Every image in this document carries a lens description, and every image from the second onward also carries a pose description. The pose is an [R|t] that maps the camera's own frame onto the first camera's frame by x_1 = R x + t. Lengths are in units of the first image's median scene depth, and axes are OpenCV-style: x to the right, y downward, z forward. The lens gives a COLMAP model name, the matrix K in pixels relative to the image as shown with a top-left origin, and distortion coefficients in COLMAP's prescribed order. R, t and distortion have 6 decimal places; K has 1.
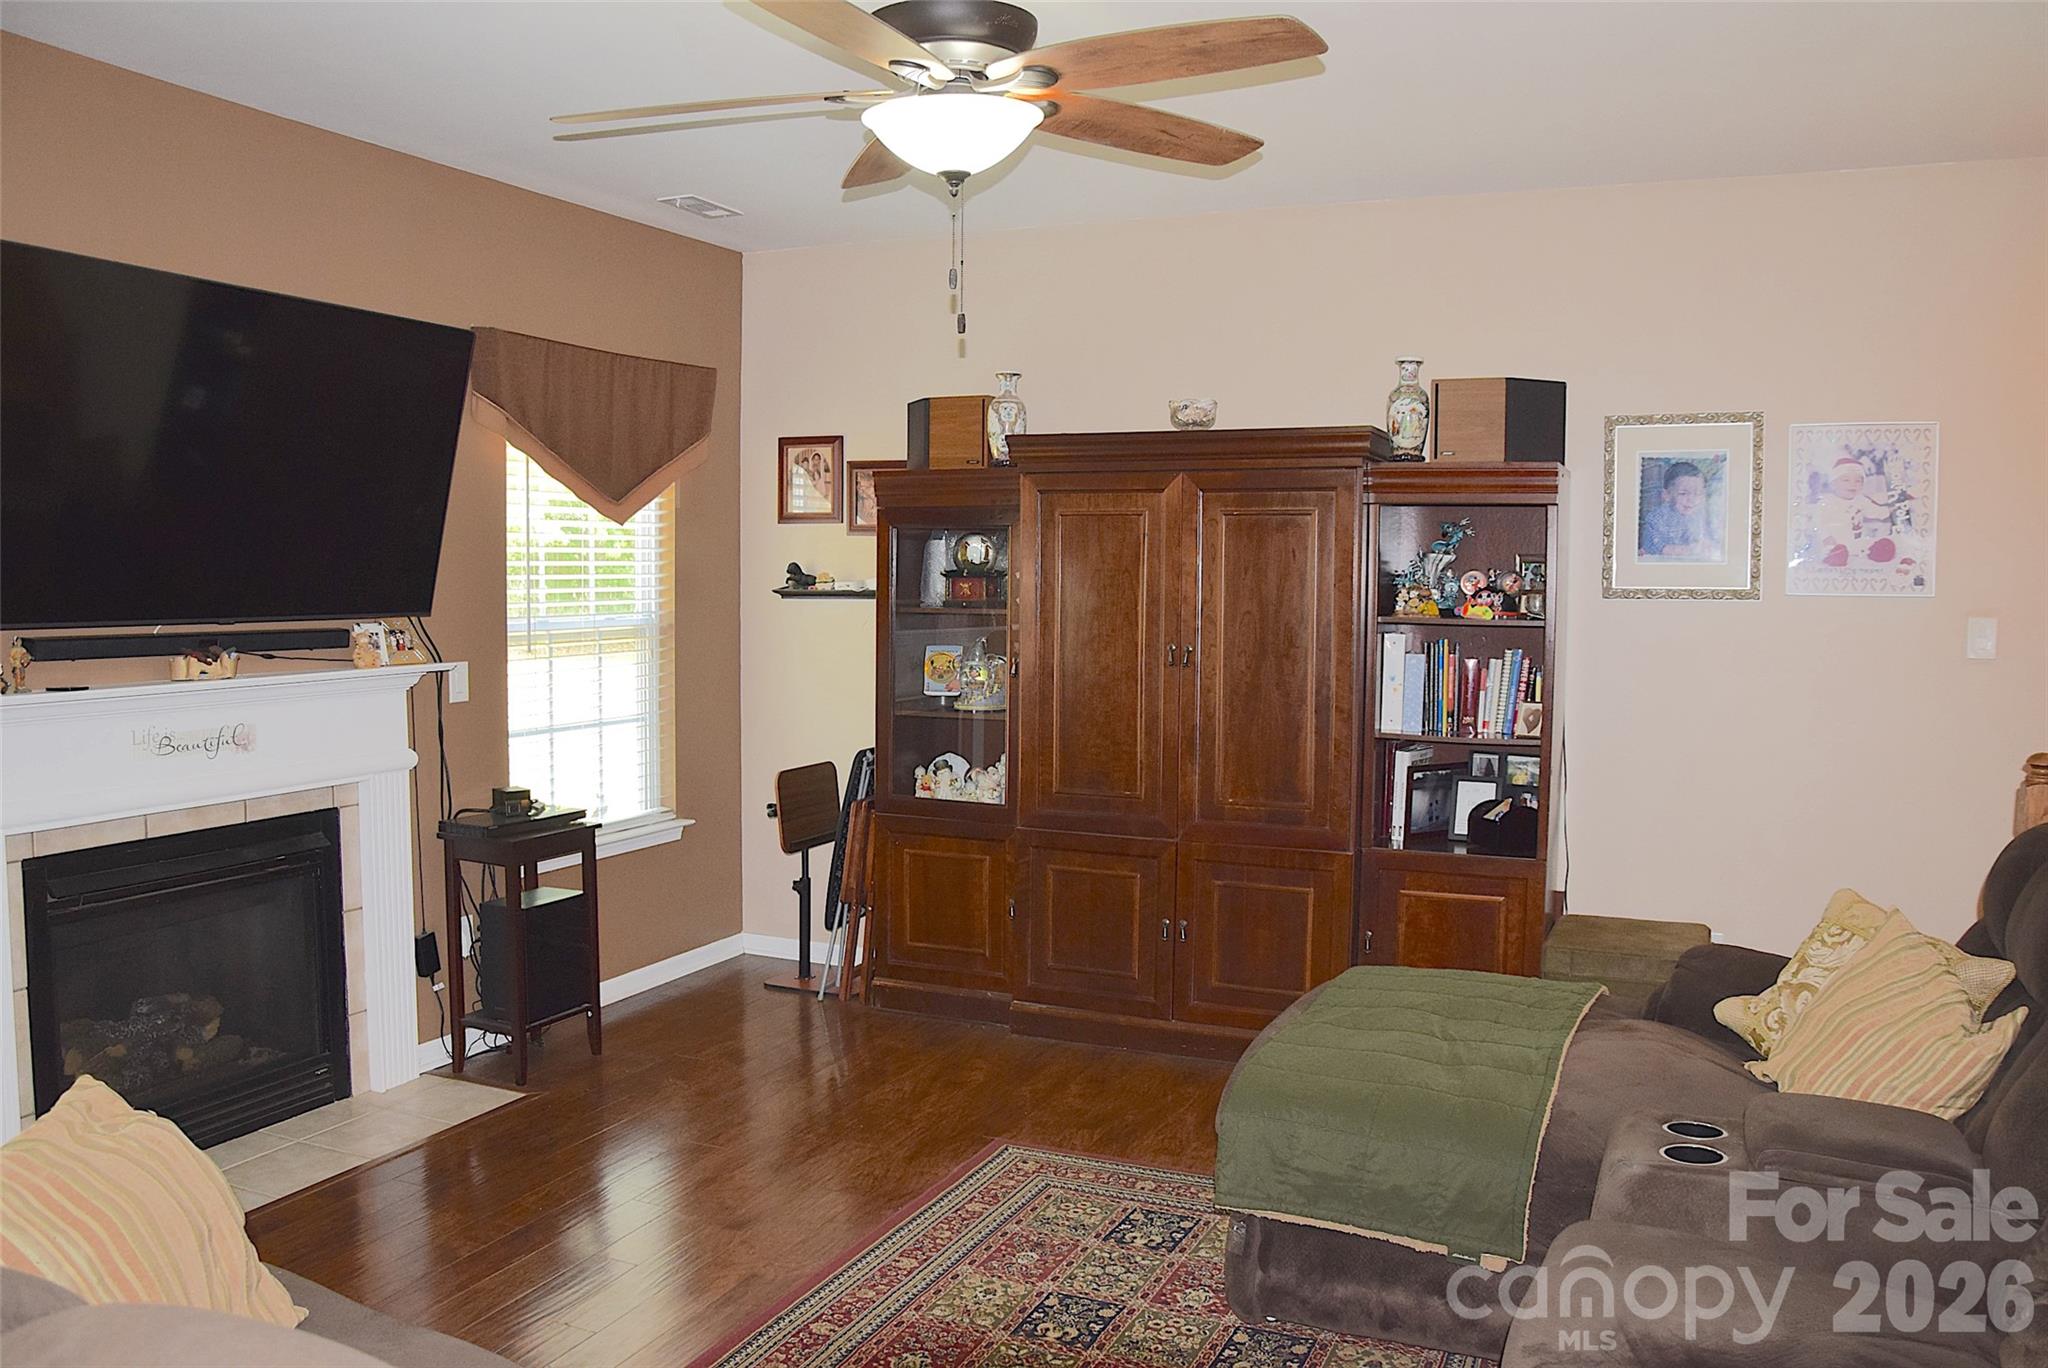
lens RADIAL K [[1613.5, 0, 1019.1], [0, 1613.5, 686.4], [0, 0, 1]] dist [-0.159168, 0.129747]
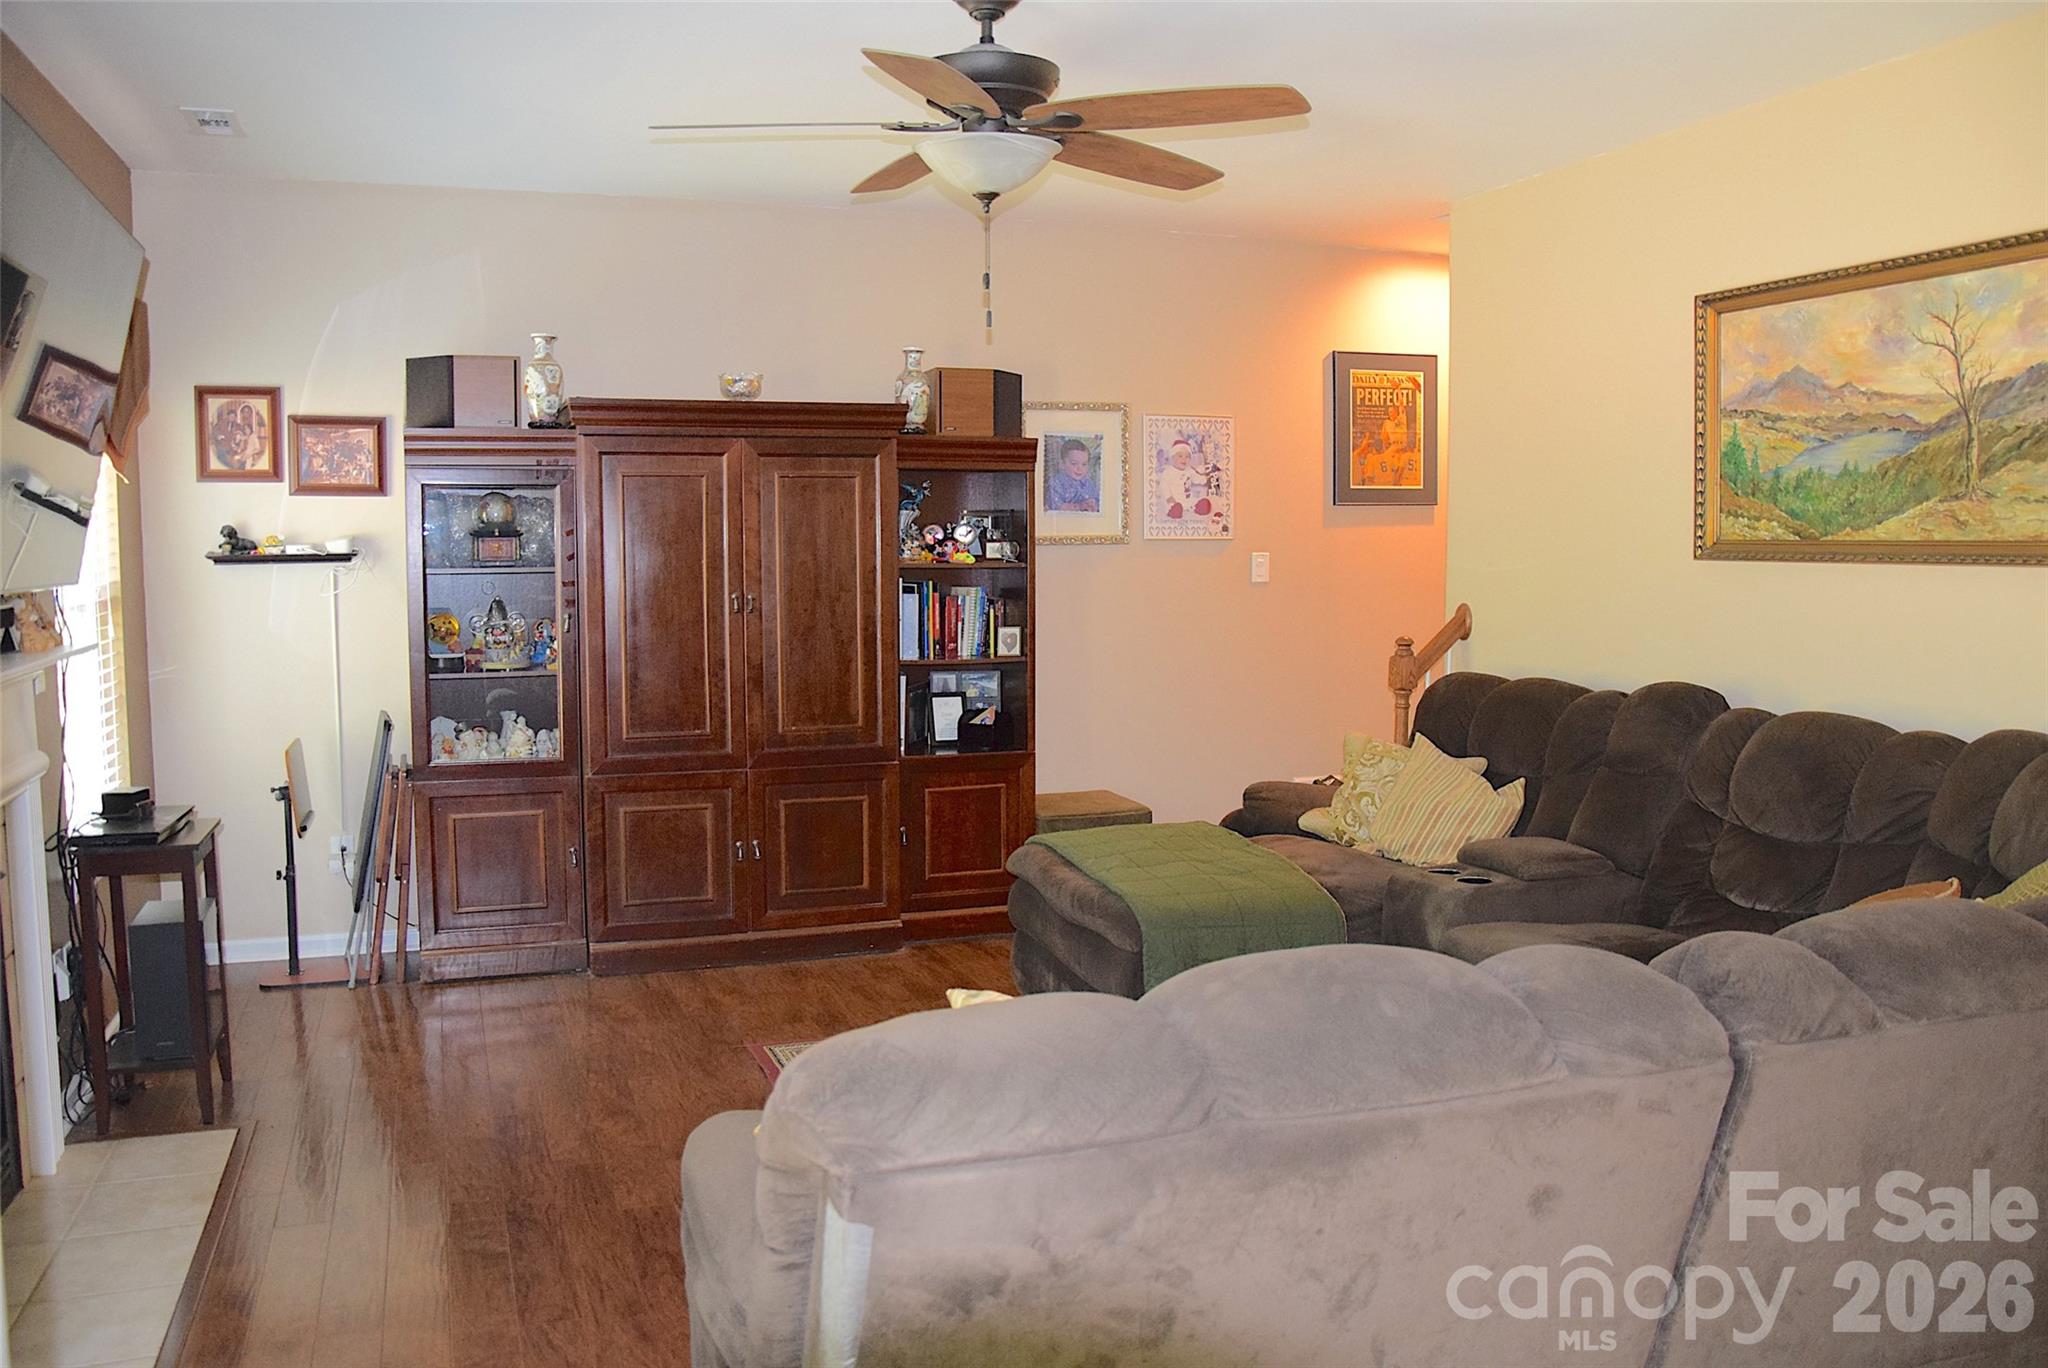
lens RADIAL K [[1613.5, 0, 1019.1], [0, 1613.5, 686.4], [0, 0, 1]] dist [-0.159168, 0.129747]
pose [[0.719789, -0.072031, 0.690446, -0.545868], [0.055976, 0.997386, 0.045699, -0.001777], [-0.691932, 0.005755, 0.721939, 0.068917]]
